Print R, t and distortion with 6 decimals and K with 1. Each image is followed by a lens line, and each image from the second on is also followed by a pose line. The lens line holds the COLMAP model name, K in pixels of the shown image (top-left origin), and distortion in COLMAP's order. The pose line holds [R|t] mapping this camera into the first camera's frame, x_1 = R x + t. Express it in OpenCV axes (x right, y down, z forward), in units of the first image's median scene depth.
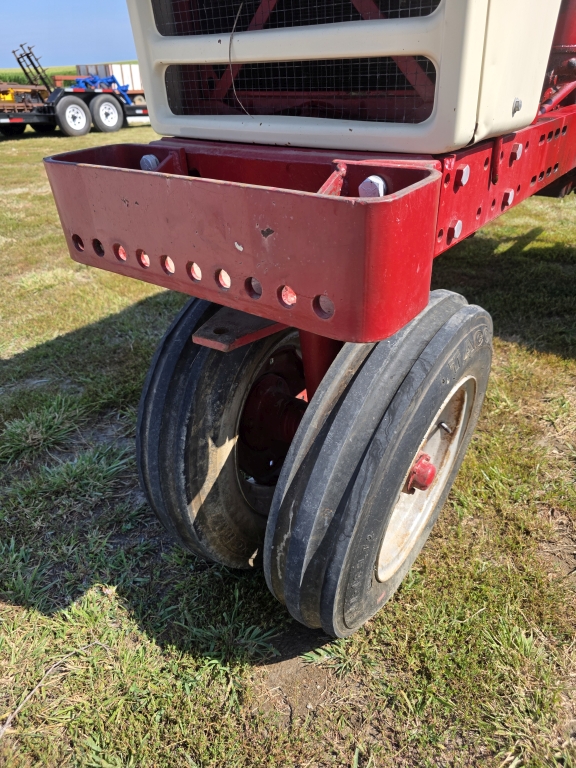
lens RADIAL K [[522.5, 0, 292.6], [0, 522.5, 388.5], [0, 0, 1]] dist [0.039523, -0.035889]
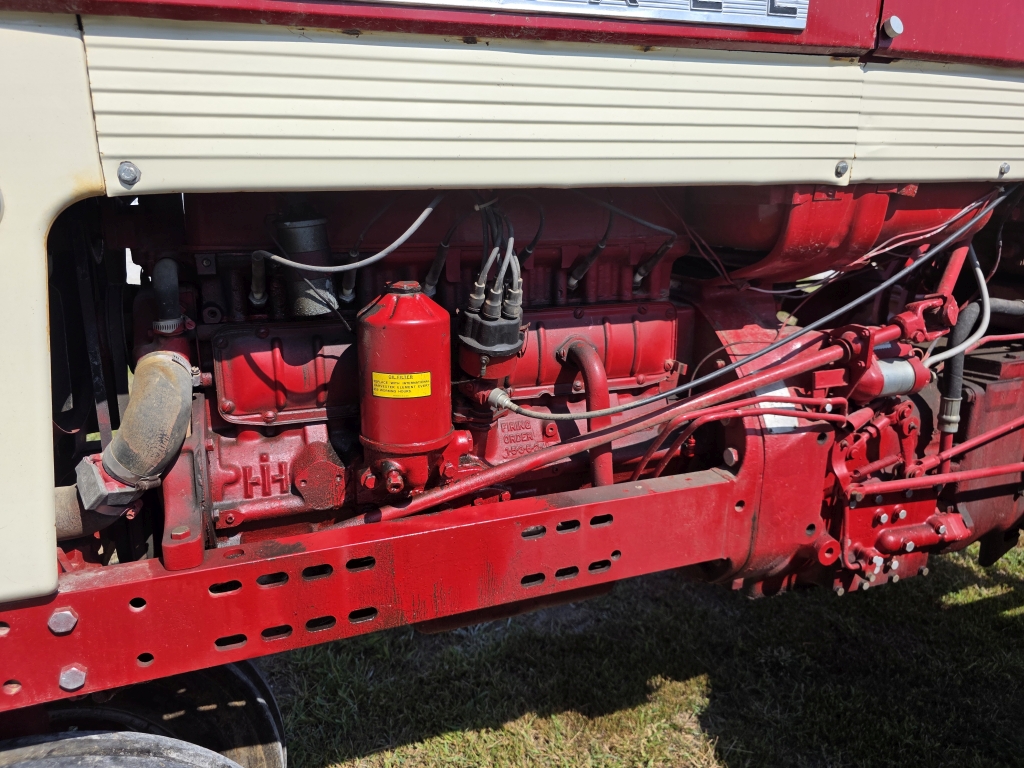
lens RADIAL K [[696.7, 0, 507.2], [0, 696.7, 367.8], [0, 0, 1]] dist [0.039523, -0.035889]
pose [[0.842903, 0.167483, -0.511336, 0.892545], [-0.309195, 0.928517, -0.205560, -0.509665], [0.440356, 0.331369, 0.834434, 0.289190]]
